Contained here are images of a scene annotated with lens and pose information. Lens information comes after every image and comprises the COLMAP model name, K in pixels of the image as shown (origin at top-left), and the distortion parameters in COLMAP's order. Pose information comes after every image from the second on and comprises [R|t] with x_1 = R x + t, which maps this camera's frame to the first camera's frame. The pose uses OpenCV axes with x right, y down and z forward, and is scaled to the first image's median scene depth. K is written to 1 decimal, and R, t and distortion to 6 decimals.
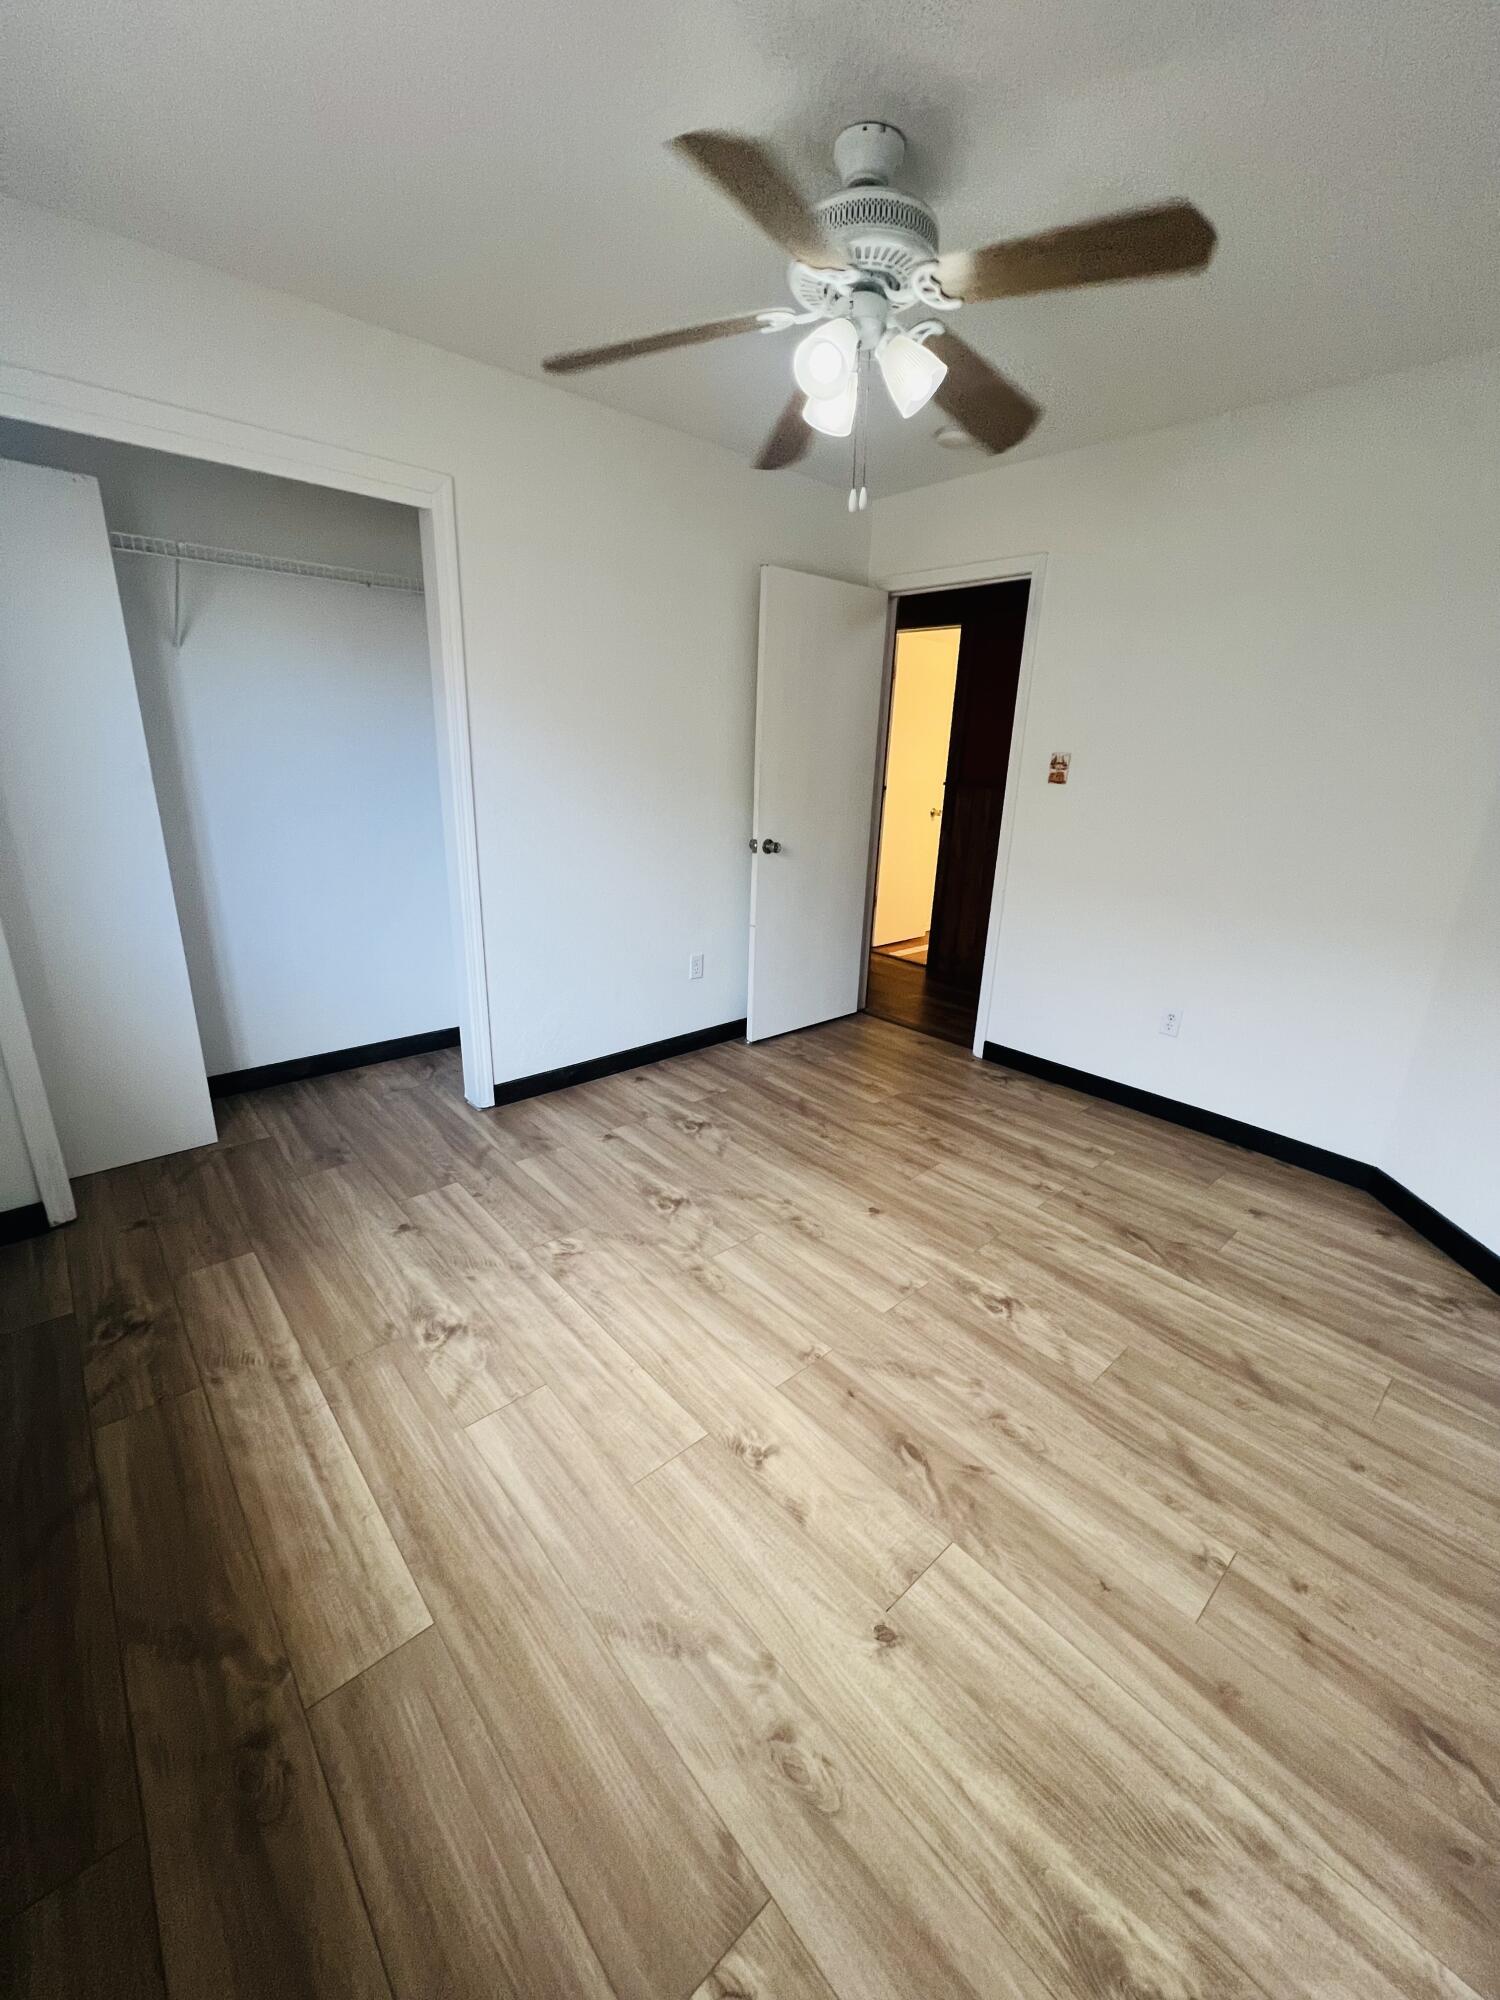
lens RADIAL K [[803.8, 0, 755.7], [0, 803.8, 999.2], [0, 0, 1]] dist [-0.002213, 0.000959]
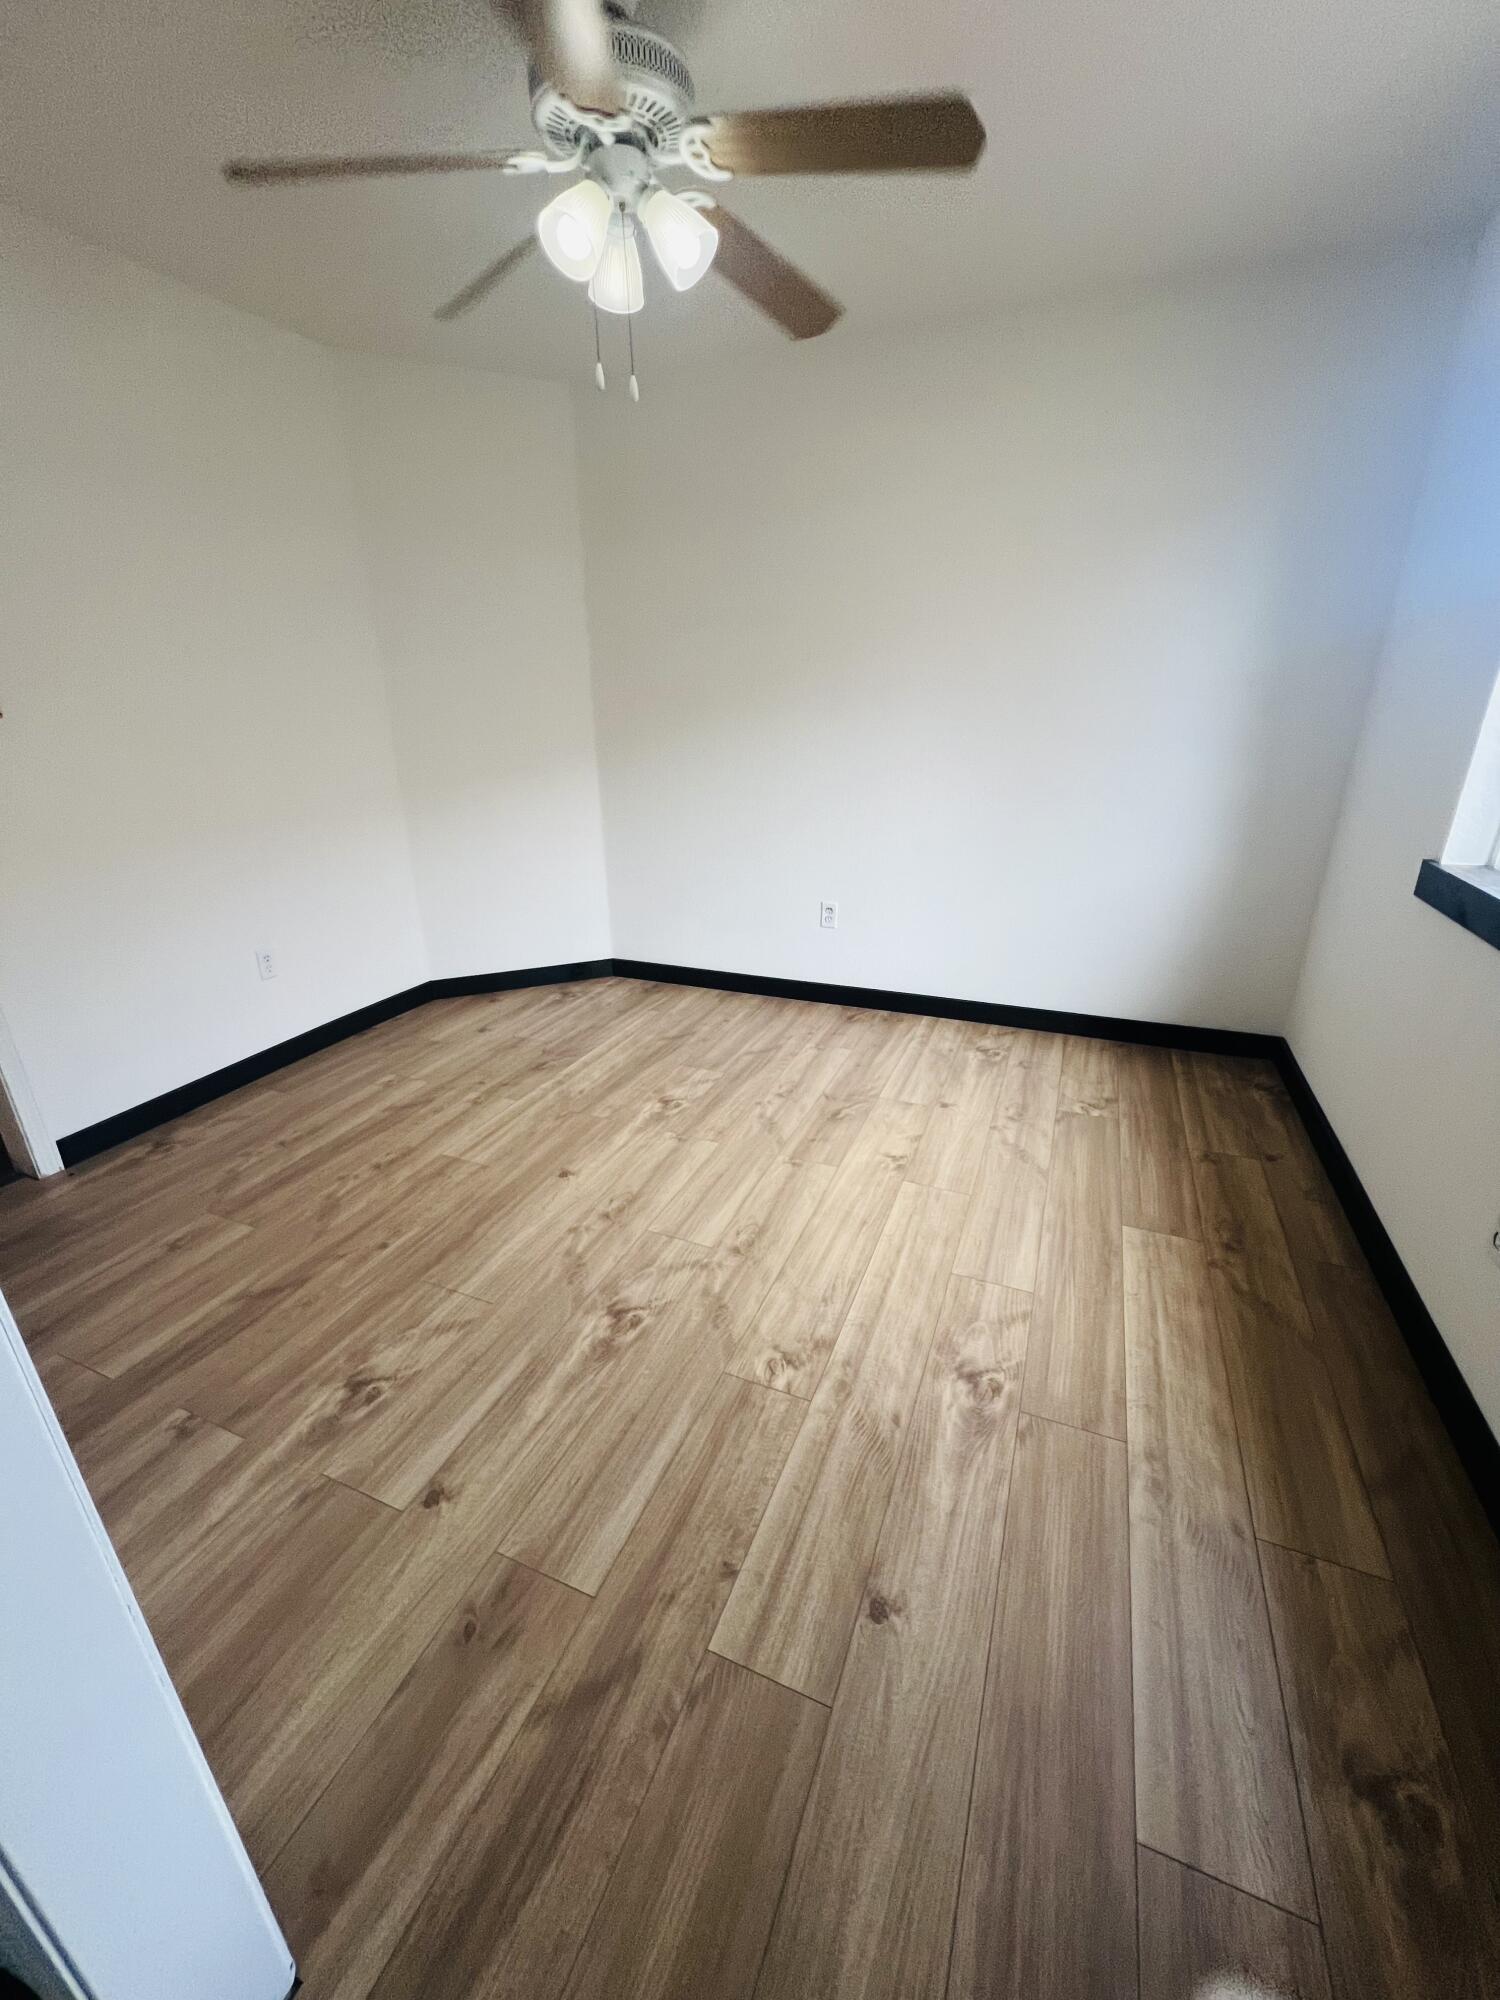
lens RADIAL K [[803.8, 0, 757.8], [0, 803.8, 1003.7], [0, 0, 1]] dist [-0.002213, 0.000959]
pose [[-0.439469, -0.350112, 0.827217, -0.756038], [0.266101, 0.828833, 0.492165, -0.347229], [-0.857938, 0.436415, -0.271081, 1.125204]]
